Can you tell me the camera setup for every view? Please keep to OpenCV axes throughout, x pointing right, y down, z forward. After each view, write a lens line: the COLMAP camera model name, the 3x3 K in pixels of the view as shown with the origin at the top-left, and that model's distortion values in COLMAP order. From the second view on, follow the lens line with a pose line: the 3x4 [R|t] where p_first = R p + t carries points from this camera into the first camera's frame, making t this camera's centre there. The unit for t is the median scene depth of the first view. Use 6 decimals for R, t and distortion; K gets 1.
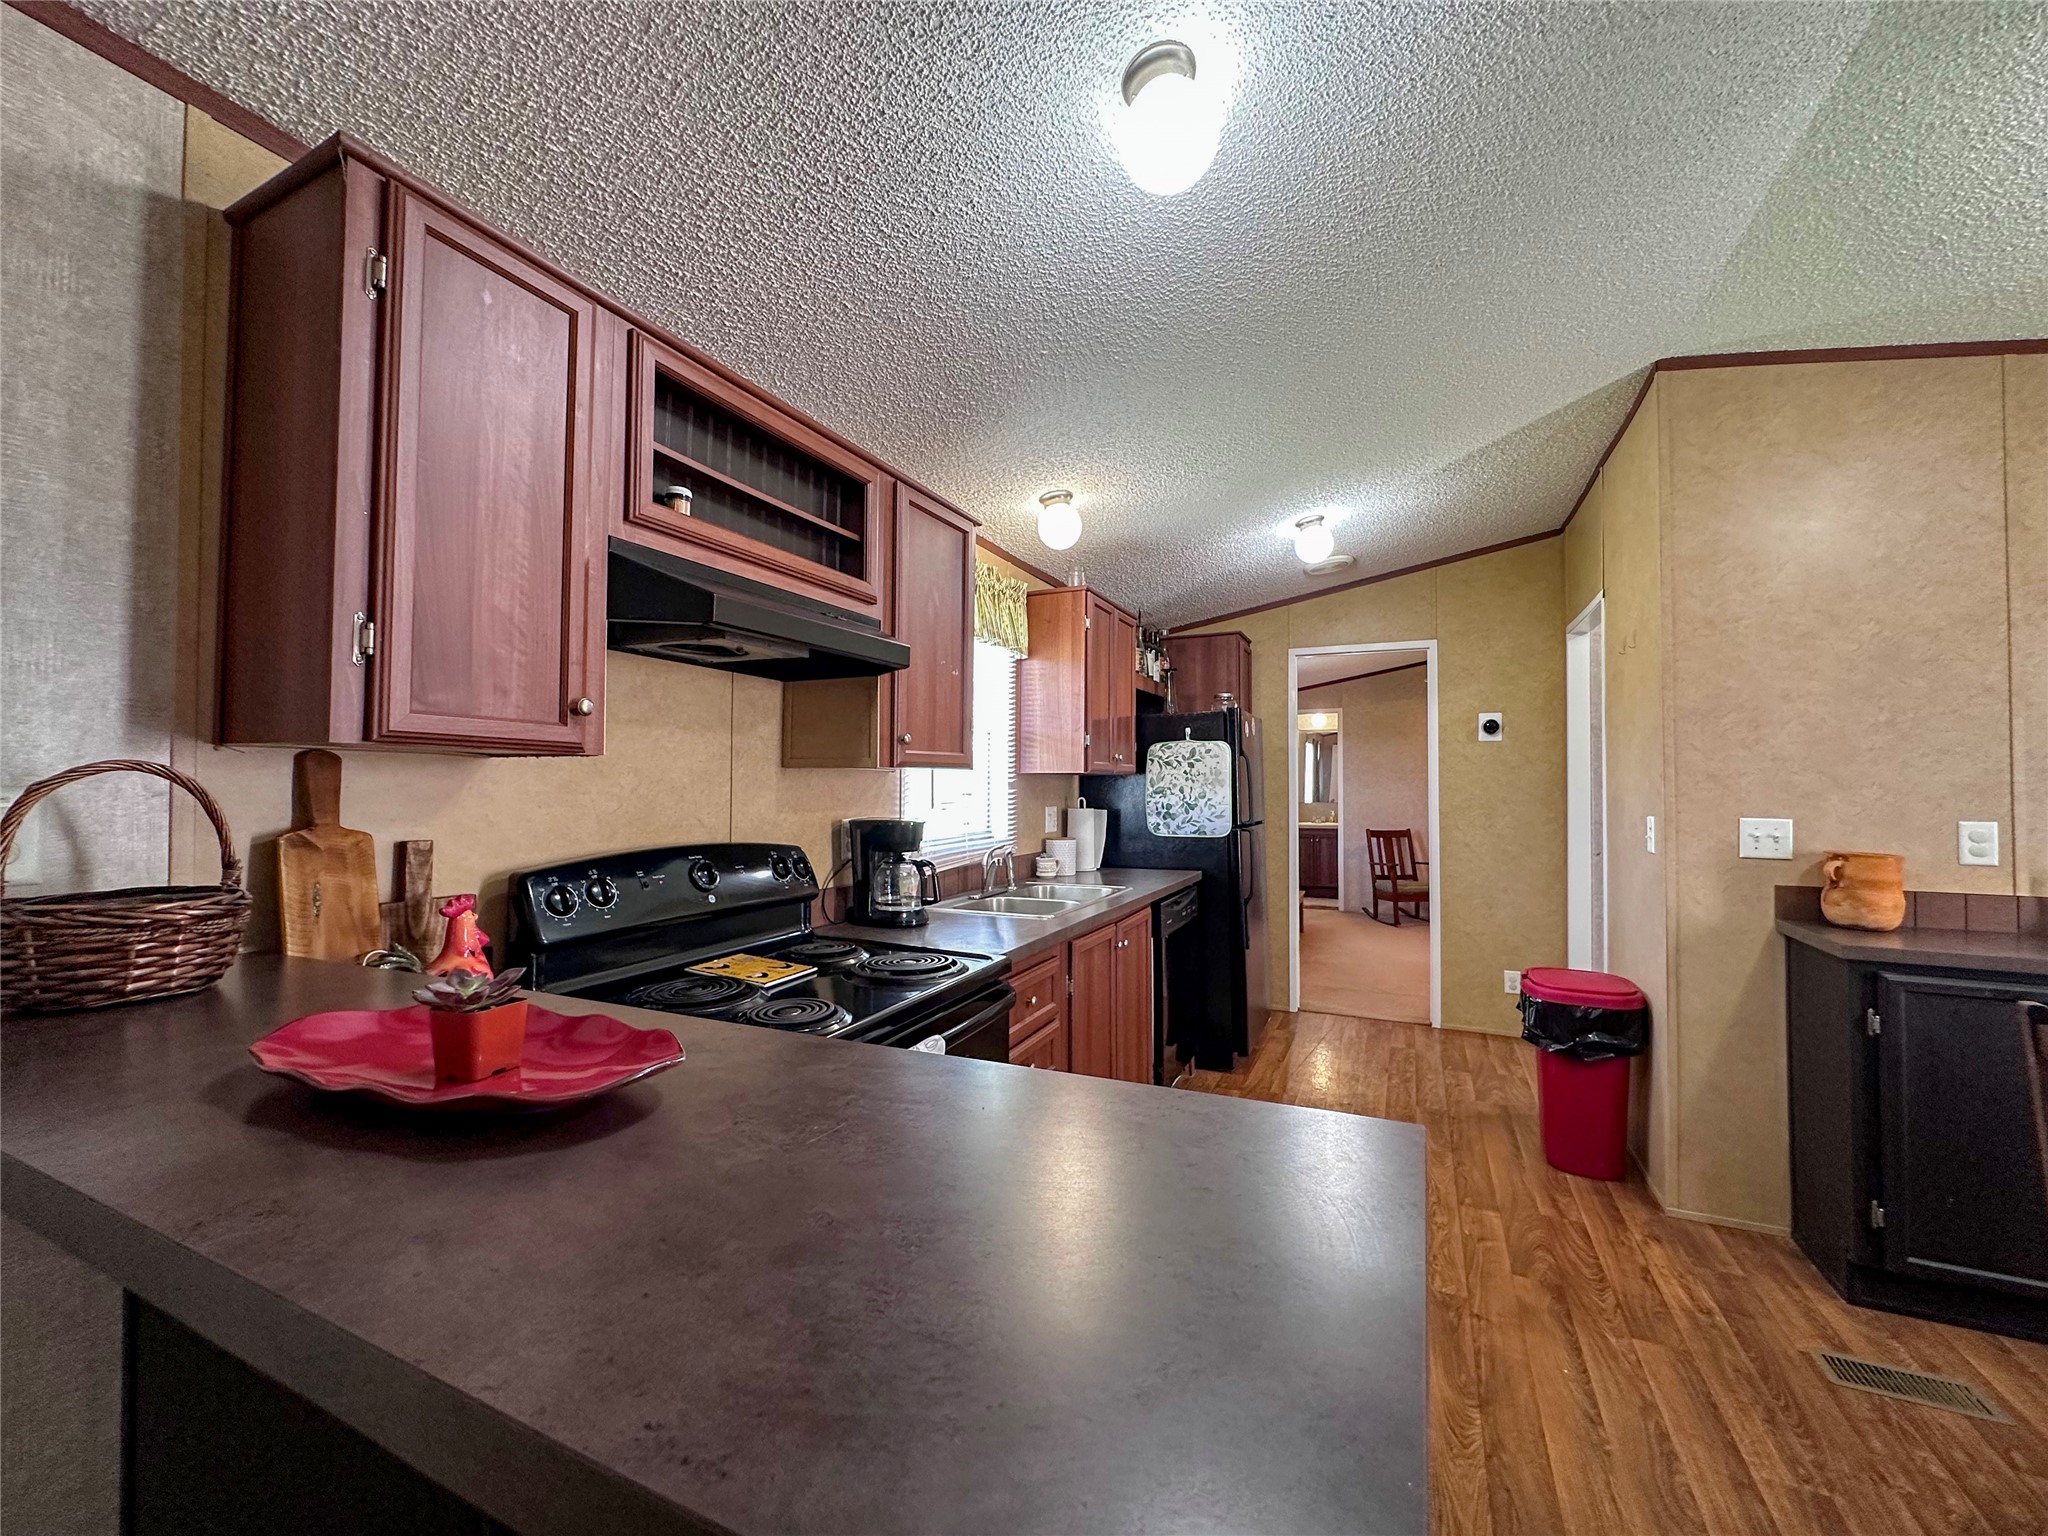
lens RADIAL K [[818.9, 0, 1022.3], [0, 818.9, 763.8], [0, 0, 1]] dist [-0.003592, 0.000856]
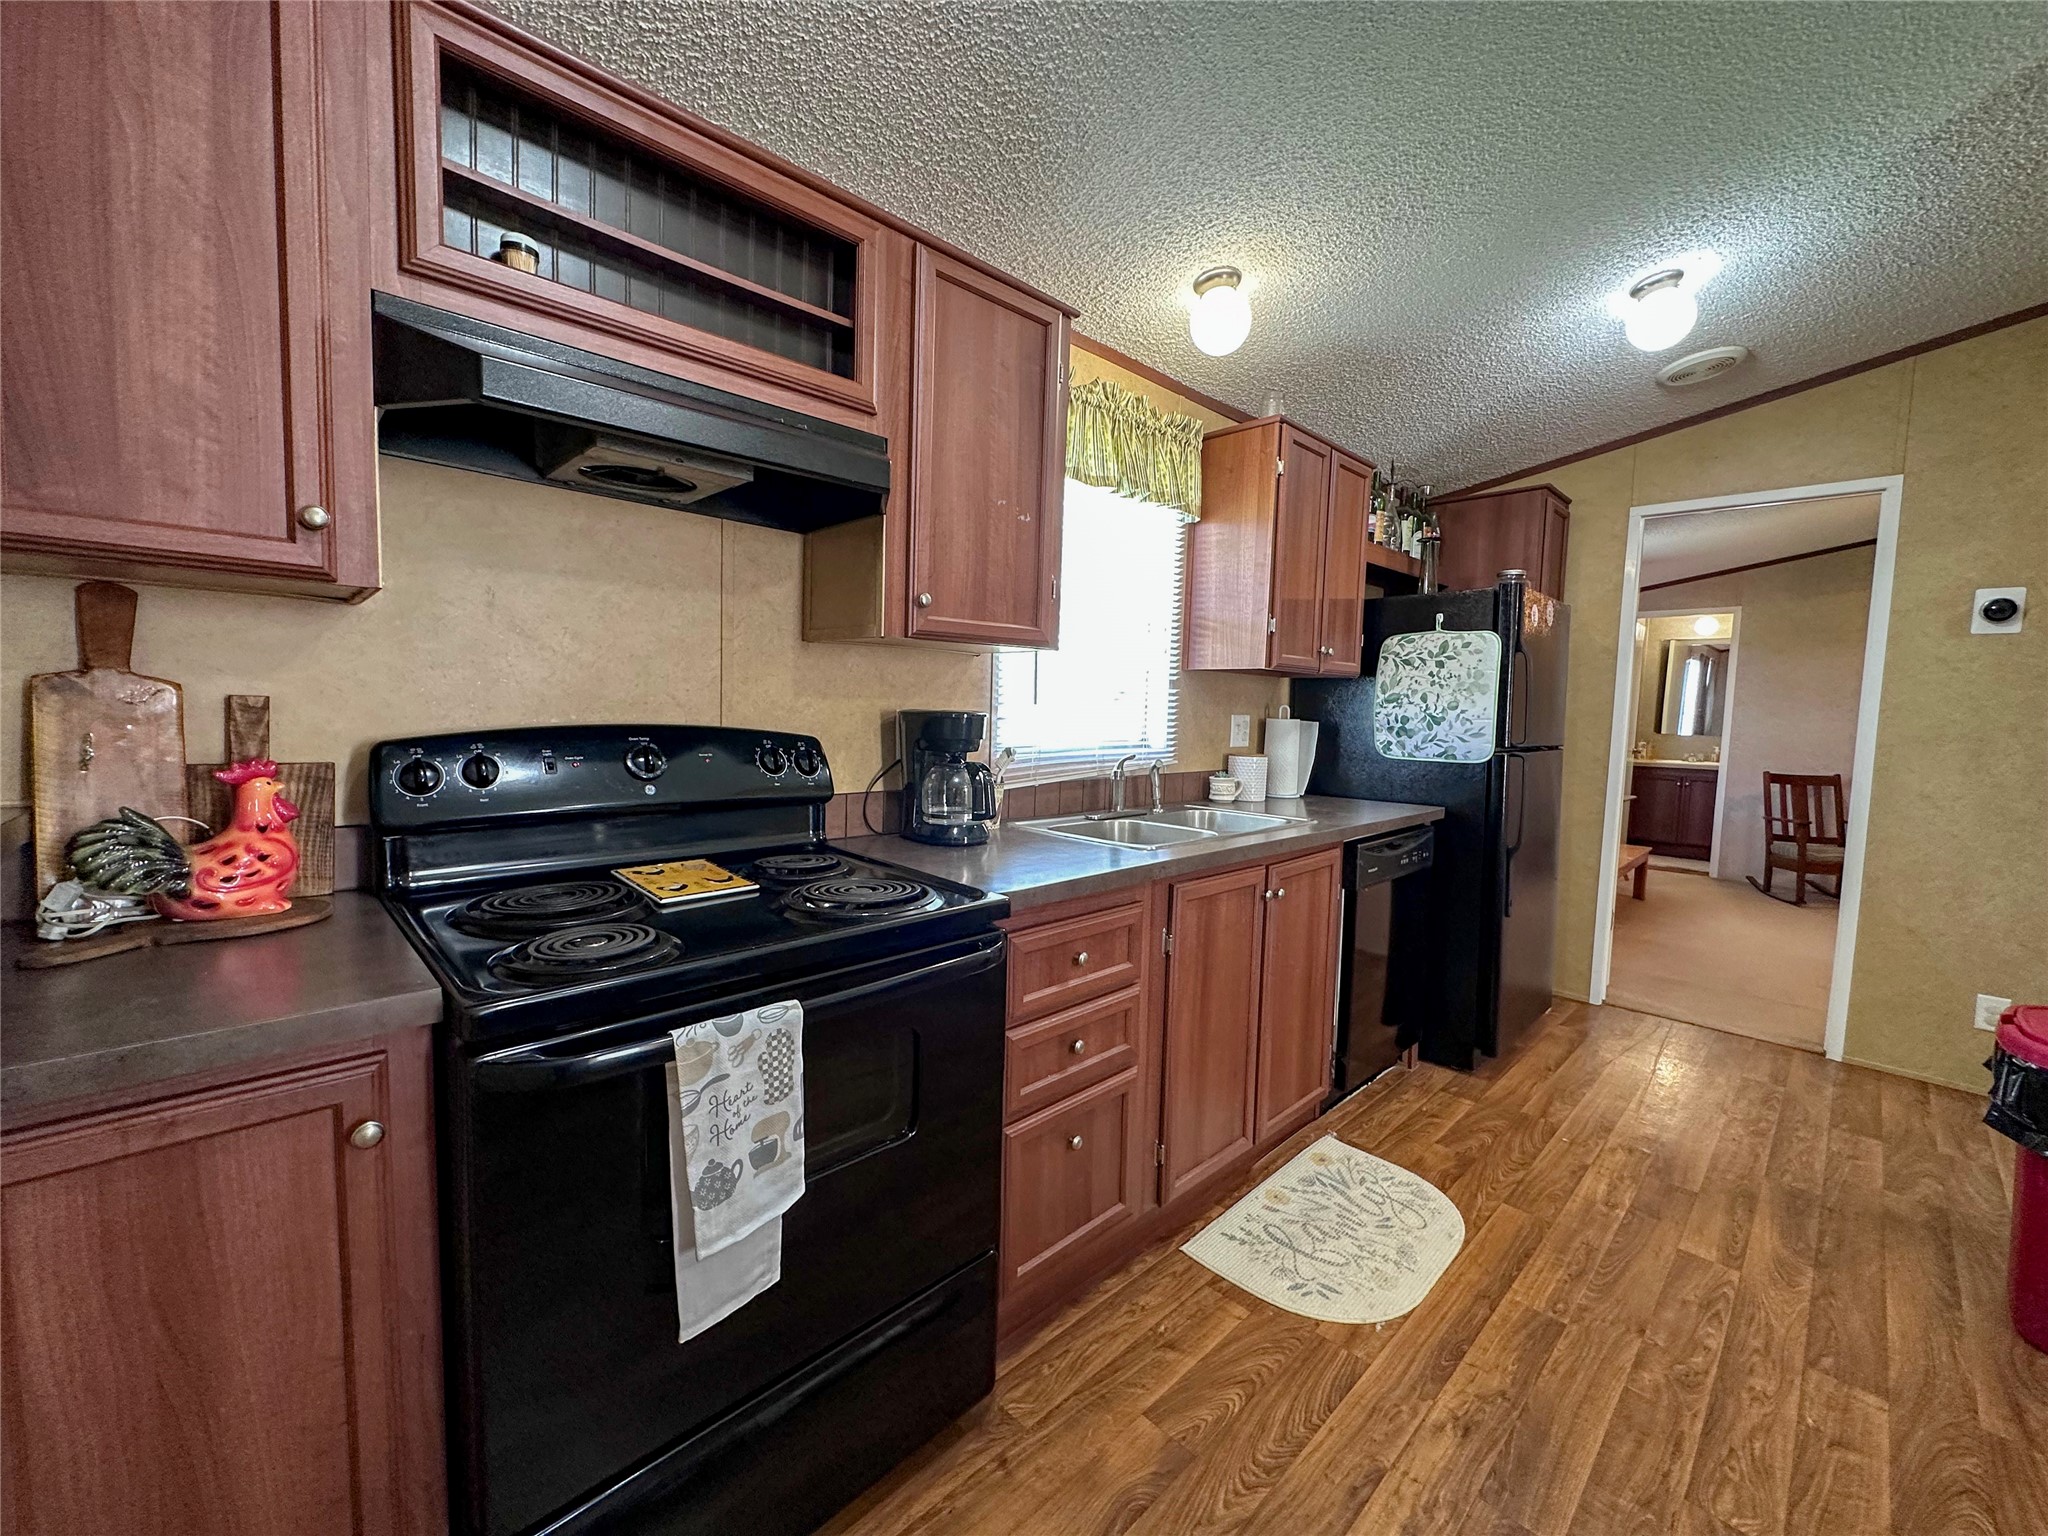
lens RADIAL K [[818.9, 0, 1022.3], [0, 818.9, 763.8], [0, 0, 1]] dist [-0.003592, 0.000856]
pose [[0.934598, 0.049350, -0.352265, 0.146980], [-0.015667, 0.995079, 0.097836, 0.030473], [0.355360, -0.085919, 0.930772, 0.213902]]
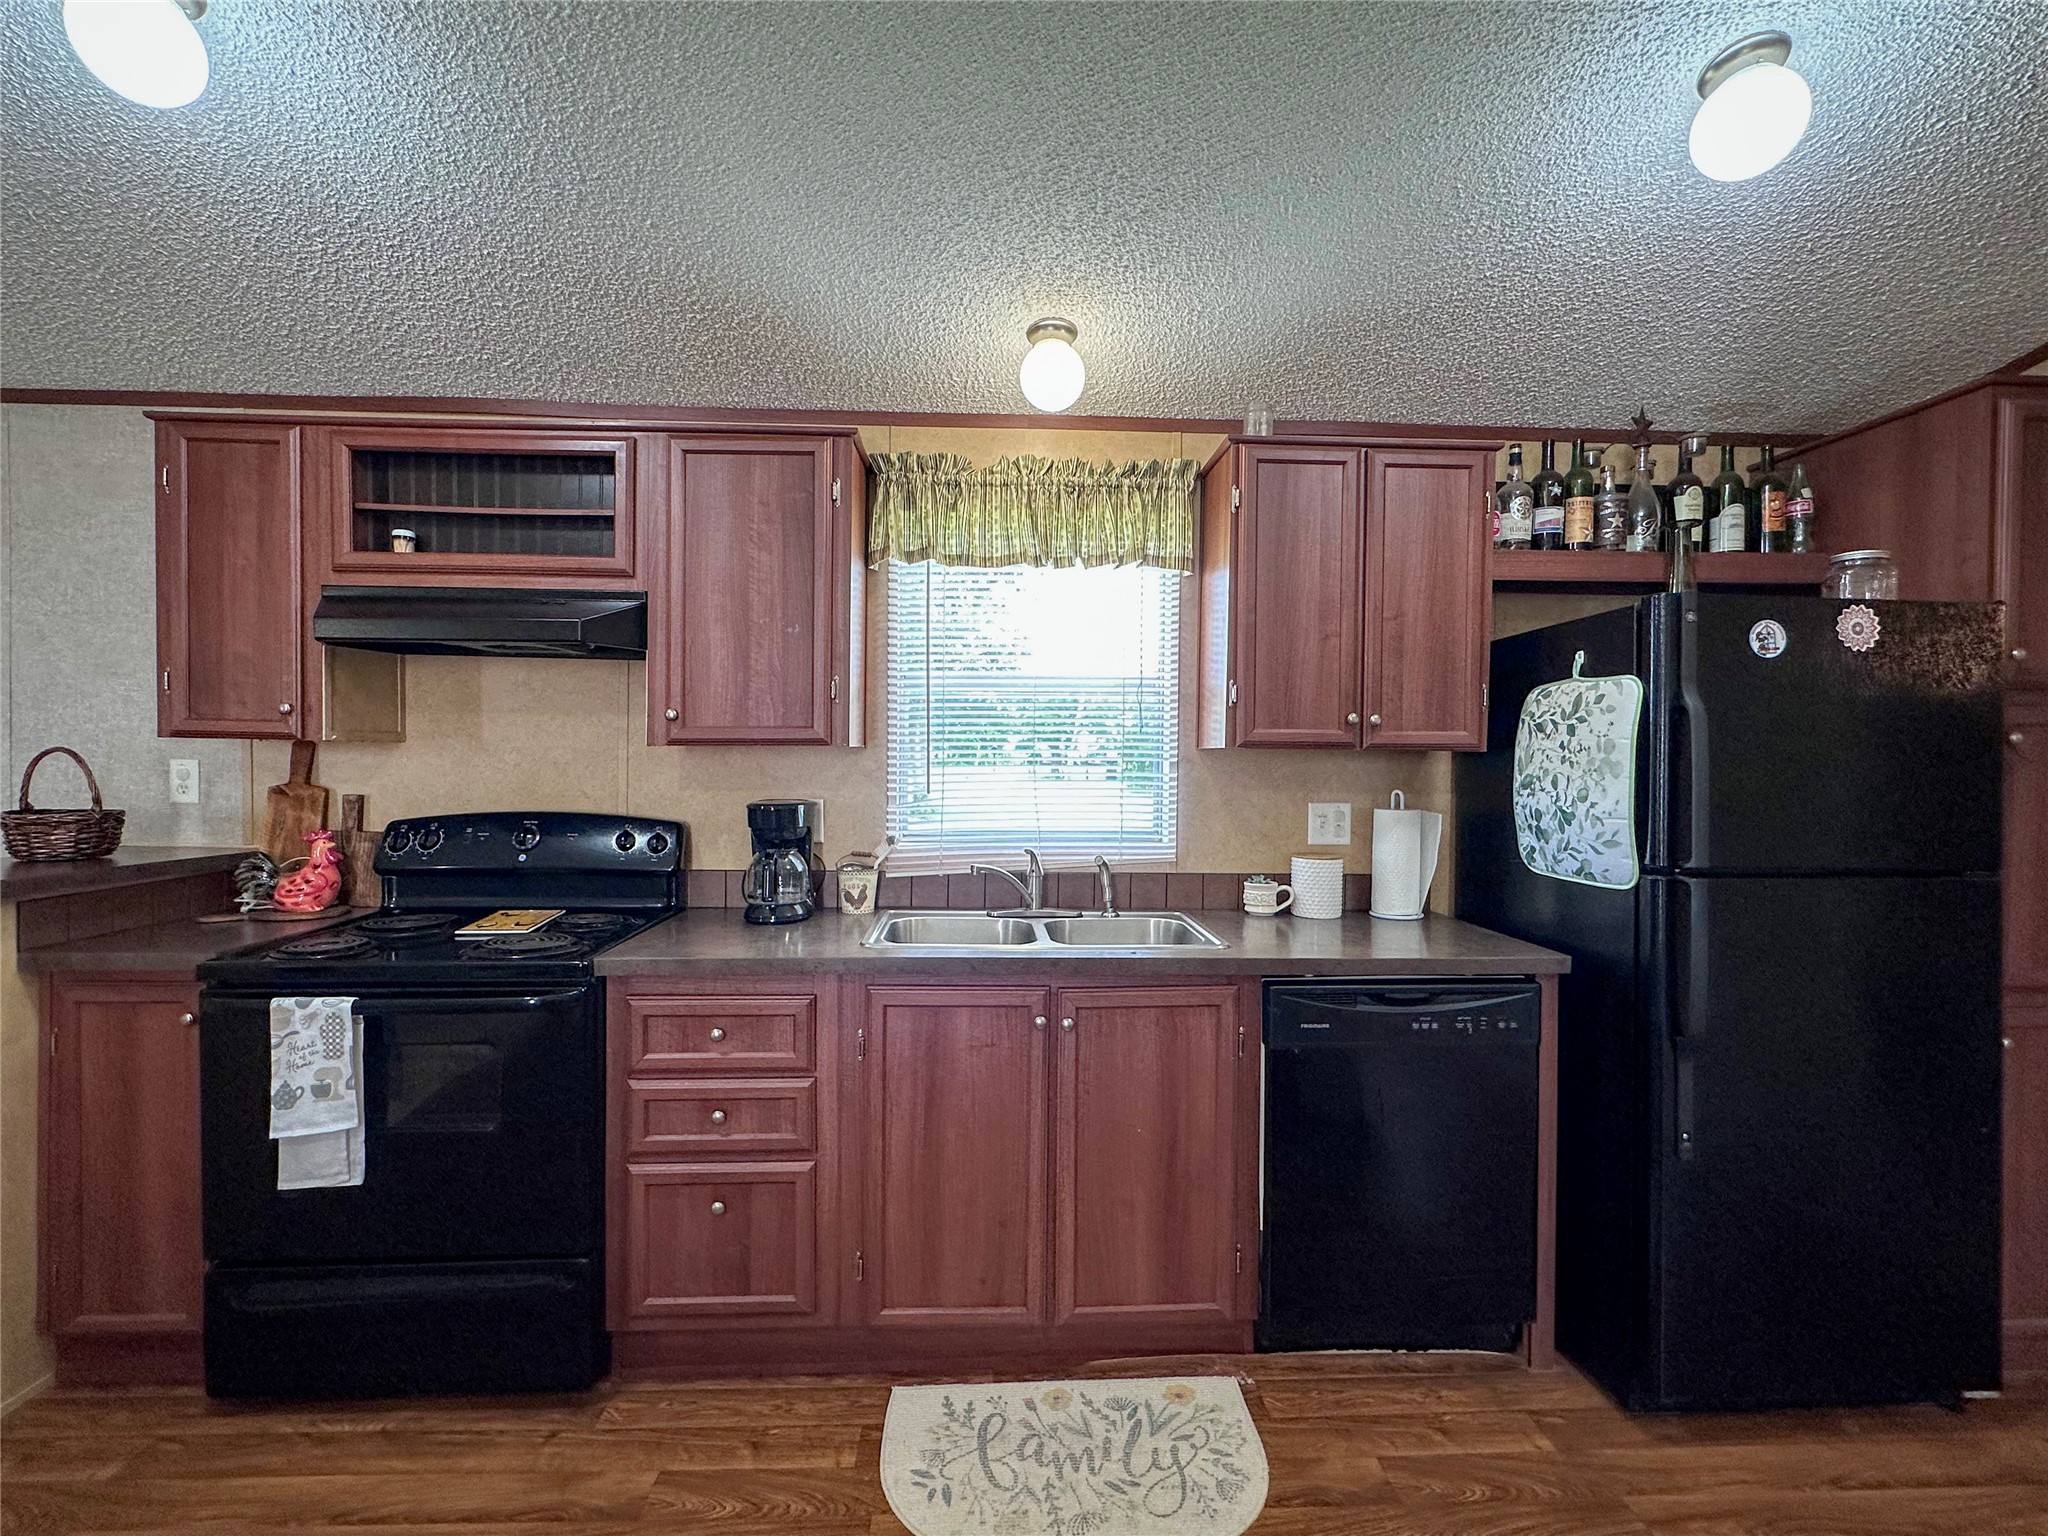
lens RADIAL K [[925.9, 0, 1024.0], [0, 925.9, 768.0], [0, 0, 1]] dist [-0.000602, 0.000430]
pose [[0.468015, 0.017473, -0.883548, 0.659023], [0.014759, 0.999511, 0.027584, 0.004942], [0.883597, -0.025950, 0.467528, 0.584713]]
